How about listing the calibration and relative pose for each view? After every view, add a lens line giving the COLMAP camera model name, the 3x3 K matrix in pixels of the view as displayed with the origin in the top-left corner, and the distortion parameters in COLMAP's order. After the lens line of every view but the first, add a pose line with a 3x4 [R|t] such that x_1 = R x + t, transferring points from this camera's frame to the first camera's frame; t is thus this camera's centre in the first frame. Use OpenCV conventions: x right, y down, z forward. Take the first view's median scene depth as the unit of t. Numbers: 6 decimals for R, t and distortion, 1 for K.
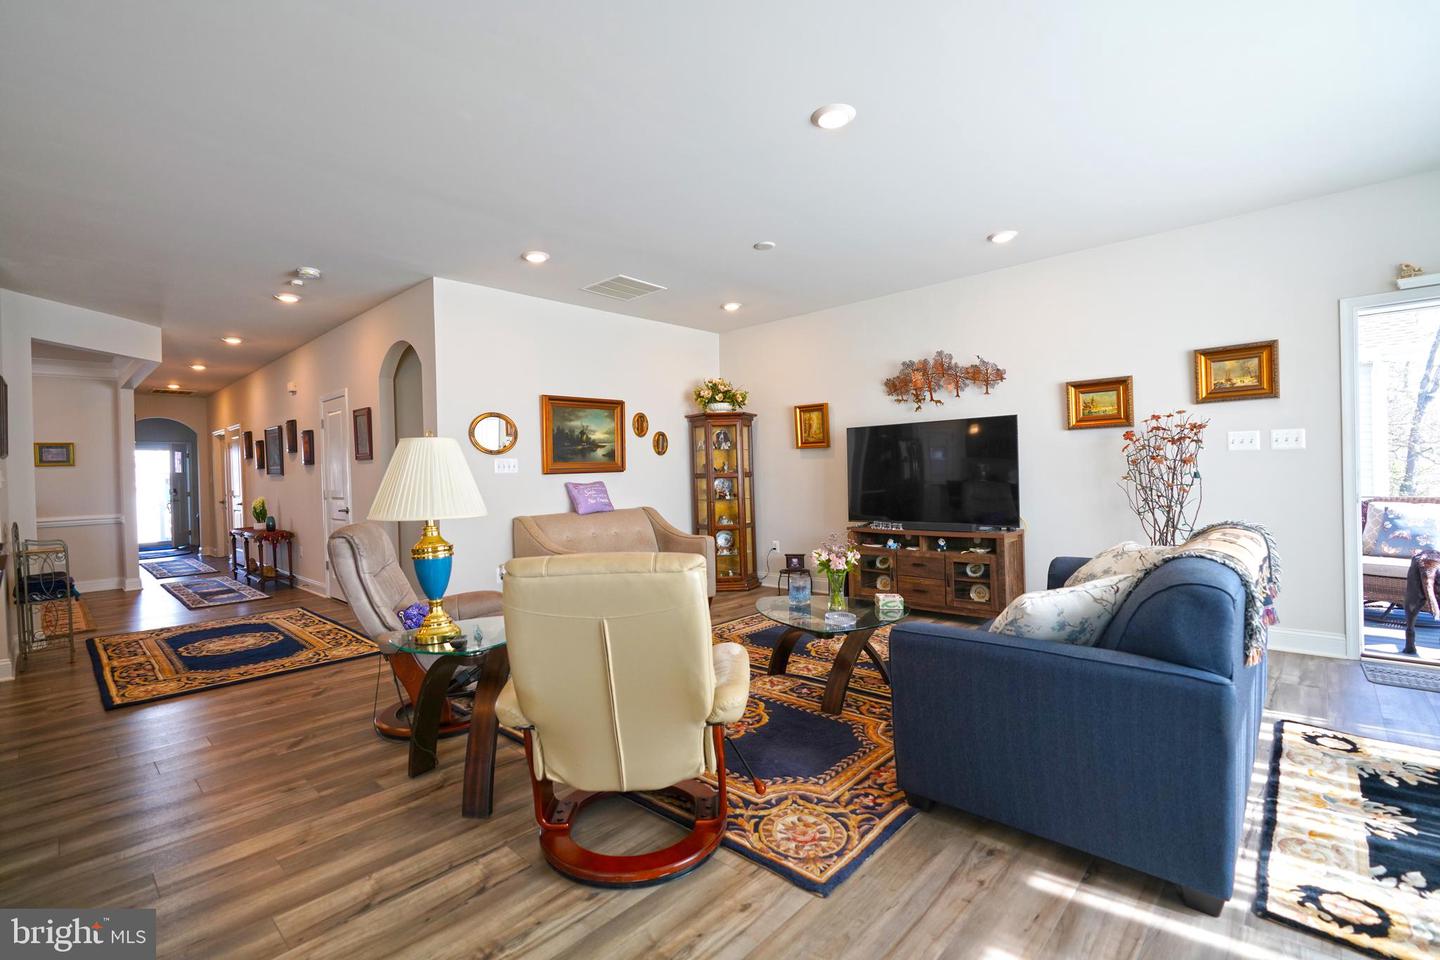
lens RADIAL K [[645.1, 0, 716.9], [0, 645.1, 475.9], [0, 0, 1]] dist [-0.007435, 0.001765]
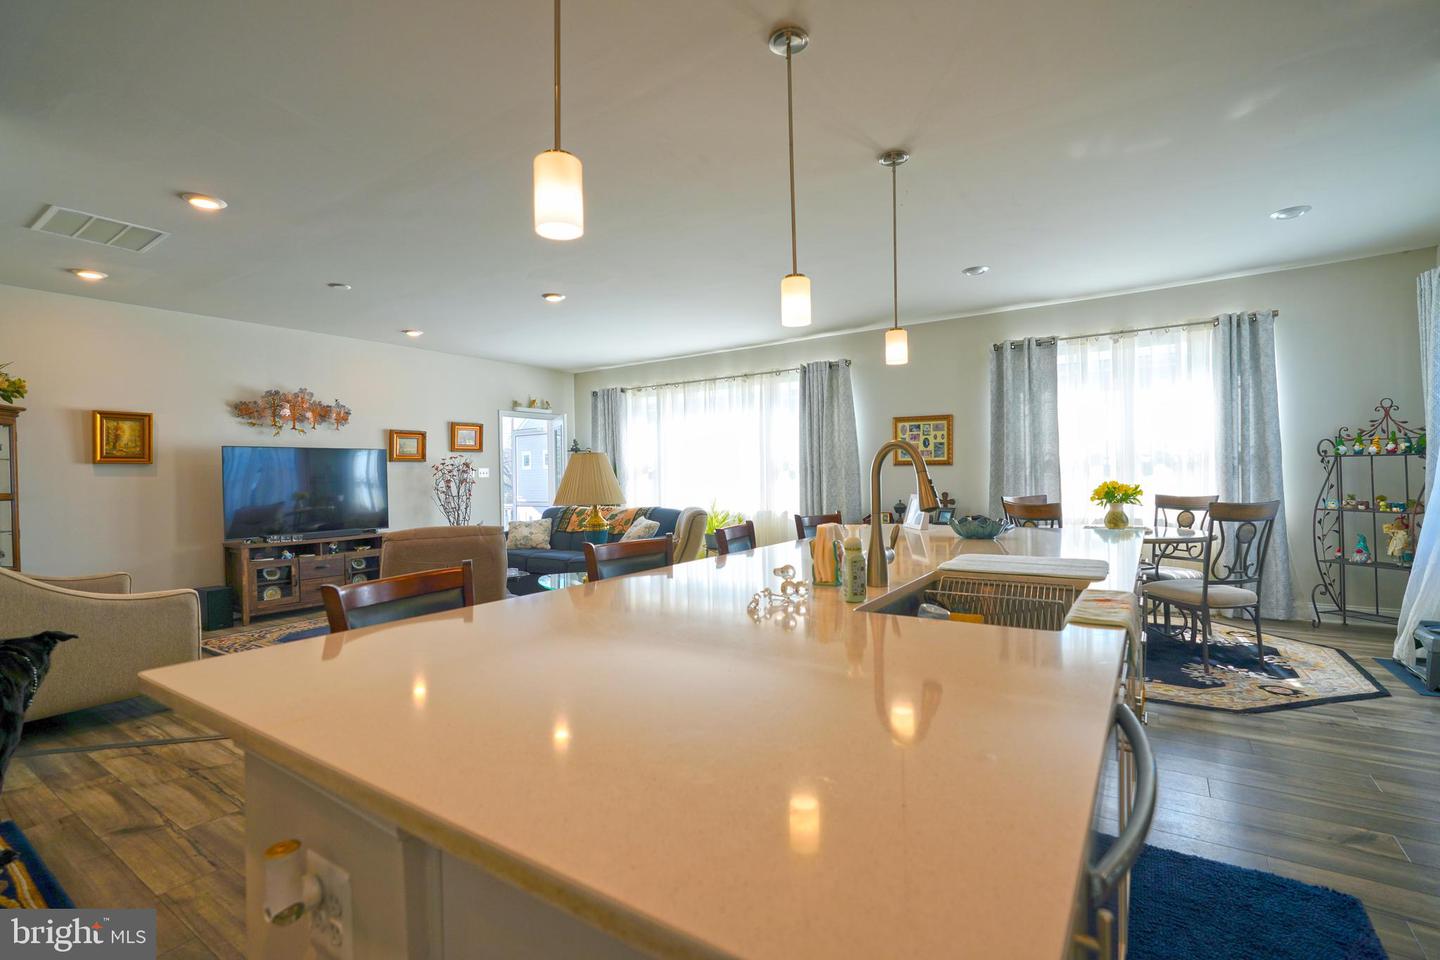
lens RADIAL K [[645.1, 0, 718.5], [0, 645.1, 476.5], [0, 0, 1]] dist [-0.007435, 0.001765]
pose [[-0.159818, 0.021517, 0.986912, -0.877768], [0.023715, 0.999558, -0.017952, 0.007453], [-0.986862, 0.020535, -0.160257, 0.406707]]
